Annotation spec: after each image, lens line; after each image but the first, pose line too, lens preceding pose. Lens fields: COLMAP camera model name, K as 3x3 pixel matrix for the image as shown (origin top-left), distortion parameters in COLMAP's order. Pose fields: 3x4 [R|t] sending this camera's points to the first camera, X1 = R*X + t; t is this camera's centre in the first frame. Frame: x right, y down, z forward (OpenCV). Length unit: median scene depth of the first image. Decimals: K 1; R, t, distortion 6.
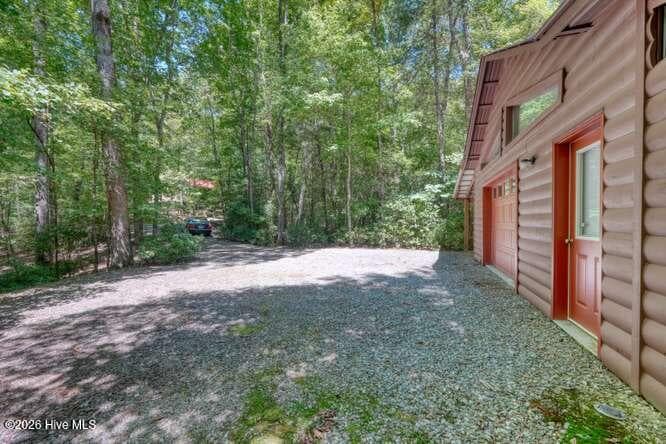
lens RADIAL K [[280.9, 0, 331.3], [0, 280.9, 222.9], [0, 0, 1]] dist [-0.001452, 0.002090]
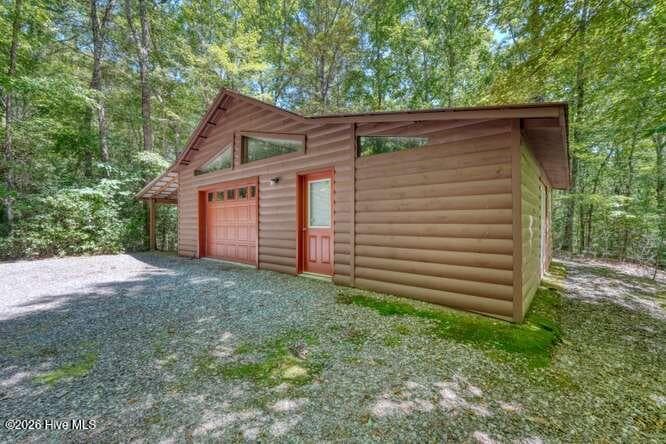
lens RADIAL K [[280.9, 0, 331.5], [0, 280.9, 221.3], [0, 0, 1]] dist [-0.001452, 0.002090]
pose [[0.368105, 0.001992, 0.929782, -0.373838], [0.009781, 0.999934, -0.006015, 0.011541], [-0.929733, 0.011309, 0.368061, 0.075418]]
